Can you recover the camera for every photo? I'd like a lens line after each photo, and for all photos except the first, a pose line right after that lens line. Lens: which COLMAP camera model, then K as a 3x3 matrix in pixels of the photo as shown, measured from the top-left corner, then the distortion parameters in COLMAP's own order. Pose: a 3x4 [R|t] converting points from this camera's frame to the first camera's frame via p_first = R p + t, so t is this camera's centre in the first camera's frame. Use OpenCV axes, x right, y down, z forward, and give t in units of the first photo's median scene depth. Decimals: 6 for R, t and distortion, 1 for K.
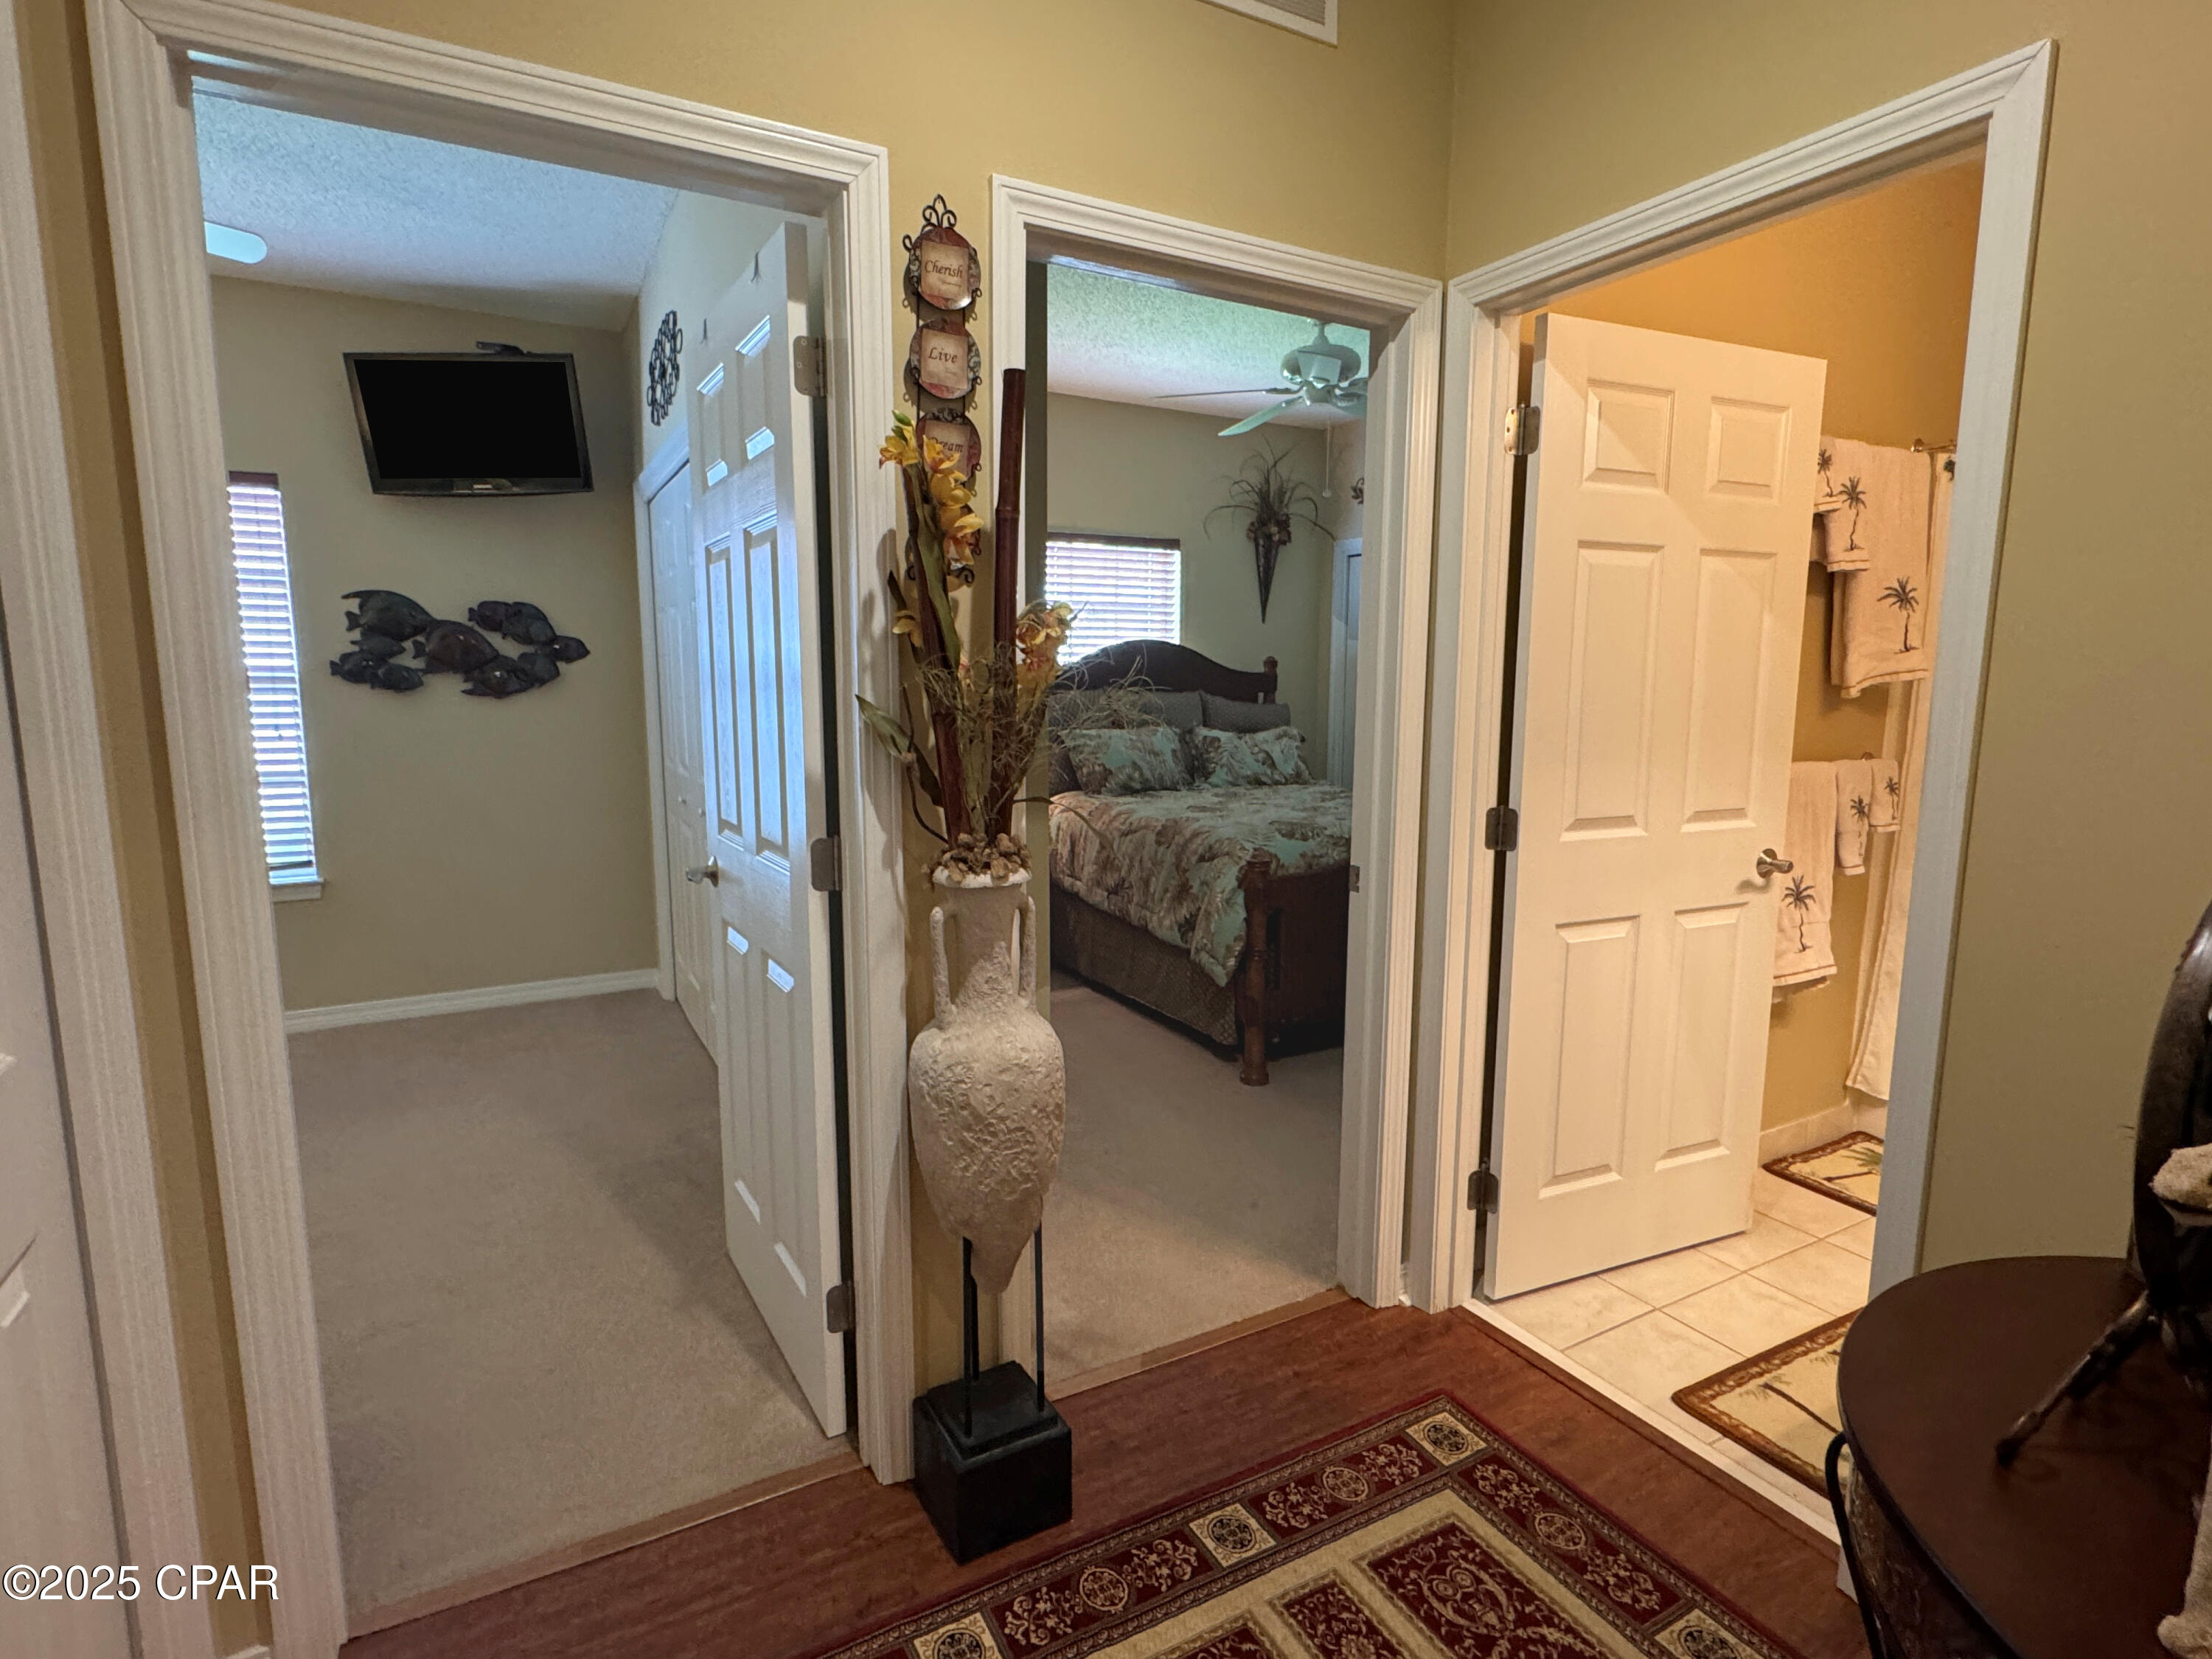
lens RADIAL K [[1127.9, 0, 1089.3], [0, 1127.9, 818.4], [0, 0, 1]] dist [-0.002153, 0.000452]
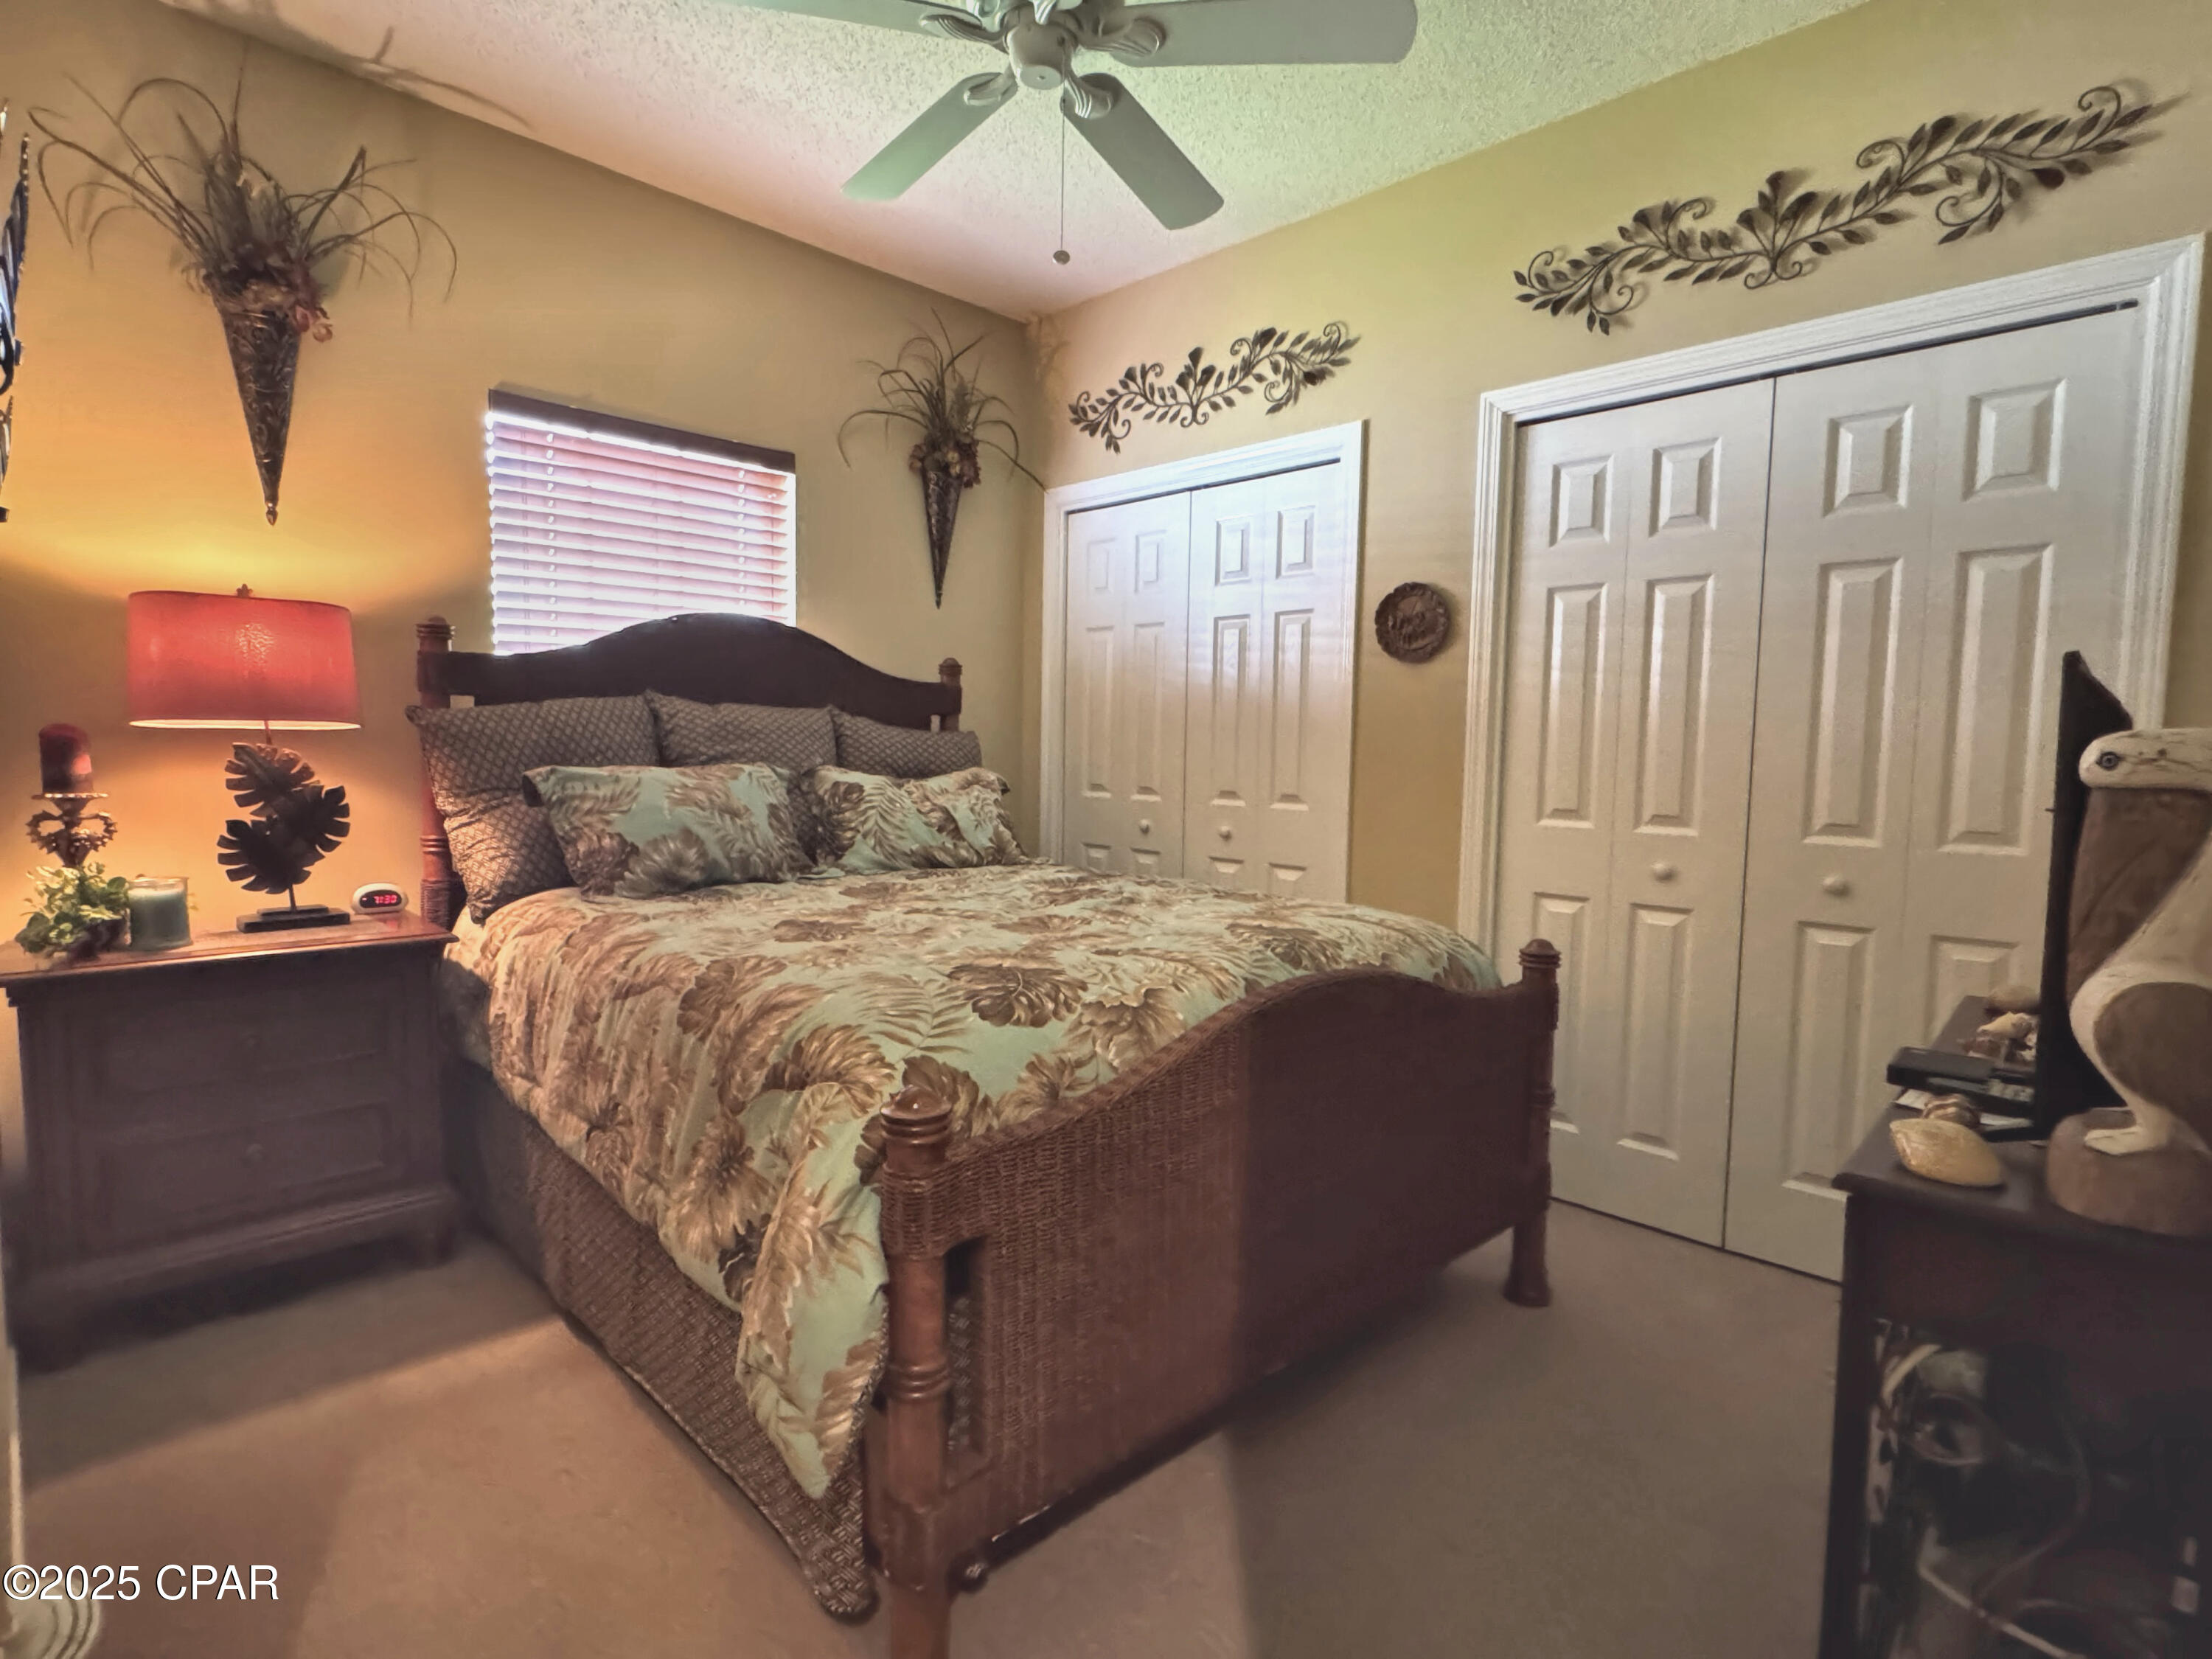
lens RADIAL K [[1127.9, 0, 1099.2], [0, 1127.9, 820.7], [0, 0, 1]] dist [-0.002153, 0.000452]
pose [[0.959046, -0.005651, 0.283192, 0.070712], [0.021227, 0.998423, -0.051962, -0.022128], [-0.282452, 0.055845, 0.957654, 0.432758]]
